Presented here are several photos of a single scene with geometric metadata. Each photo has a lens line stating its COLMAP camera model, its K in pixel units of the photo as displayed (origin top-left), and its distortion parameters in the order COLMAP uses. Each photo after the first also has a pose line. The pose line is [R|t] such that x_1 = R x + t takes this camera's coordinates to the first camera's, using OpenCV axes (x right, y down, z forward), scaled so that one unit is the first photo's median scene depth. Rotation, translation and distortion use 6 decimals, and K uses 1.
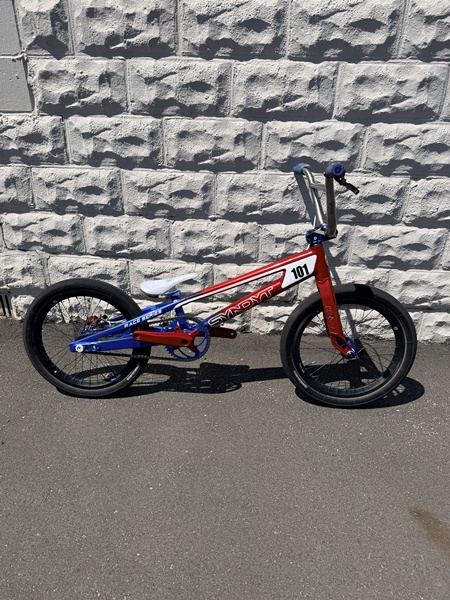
lens RADIAL K [[418.1, 0, 225.0], [0, 418.1, 300.0], [0, 0, 1]] dist [0.168298, -0.381202]
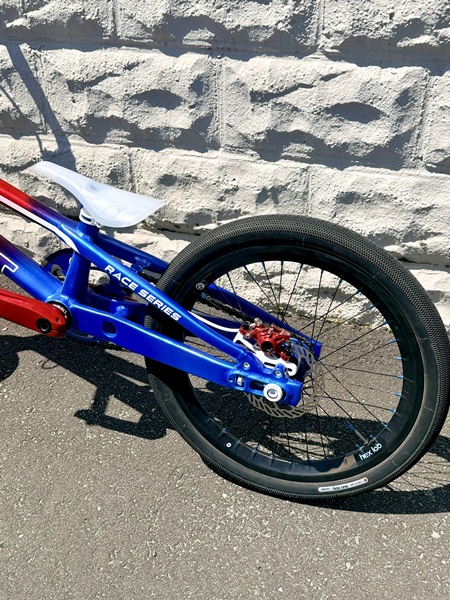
lens RADIAL K [[676.7, 0, 225.0], [0, 676.7, 300.0], [0, 0, 1]] dist [0.209710, -0.531655]
pose [[0.972744, 0.094862, -0.211590, 0.492896], [-0.074591, 0.992002, 0.101825, 0.003705], [0.219557, -0.083267, 0.972040, 0.278881]]
